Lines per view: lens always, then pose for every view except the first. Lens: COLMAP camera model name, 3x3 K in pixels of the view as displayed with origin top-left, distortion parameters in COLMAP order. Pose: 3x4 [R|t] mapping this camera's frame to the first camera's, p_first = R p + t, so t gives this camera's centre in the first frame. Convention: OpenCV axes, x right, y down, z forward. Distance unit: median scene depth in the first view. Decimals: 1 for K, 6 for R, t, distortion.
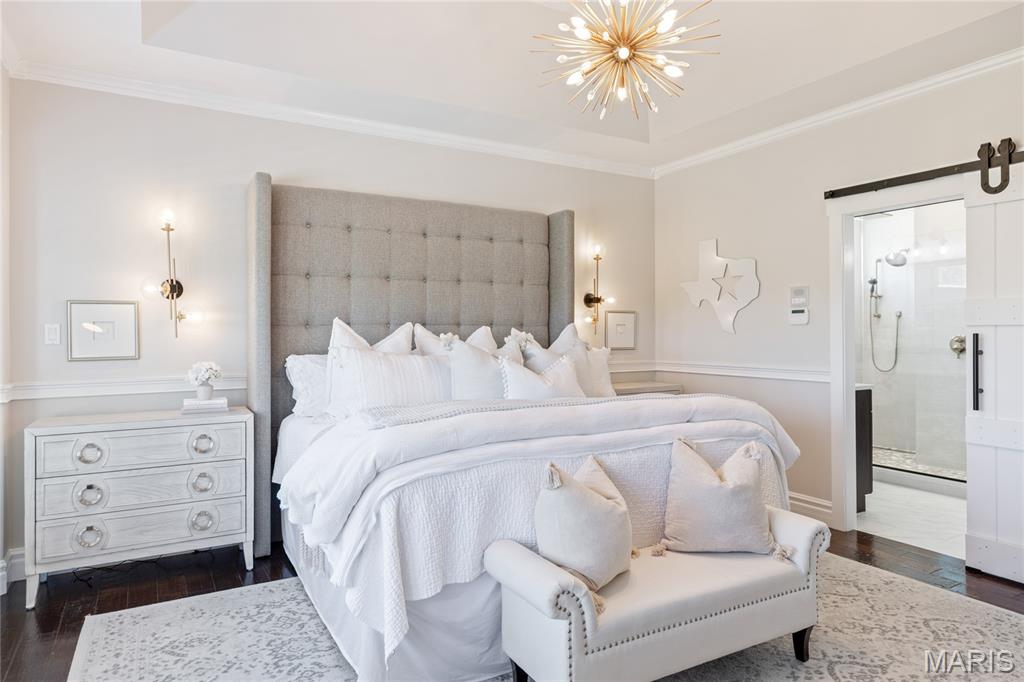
lens RADIAL K [[654.9, 0, 512.0], [0, 654.9, 341.0], [0, 0, 1]] dist [0.073209, 0.001248]
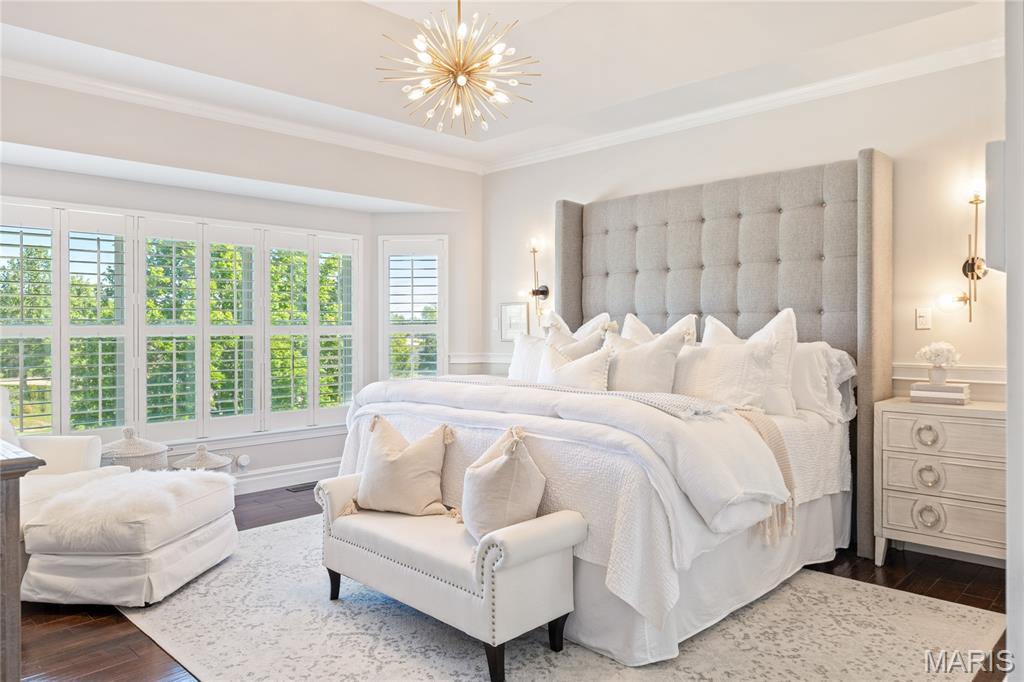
lens RADIAL K [[698.2, 0, 512.0], [0, 698.2, 341.0], [0, 0, 1]] dist [0.000735, 0.002248]
pose [[0.286401, 0.023380, -0.957825, 0.812439], [0.001826, 0.999687, 0.024948, -0.010937], [0.958108, -0.008894, 0.286269, 0.460948]]
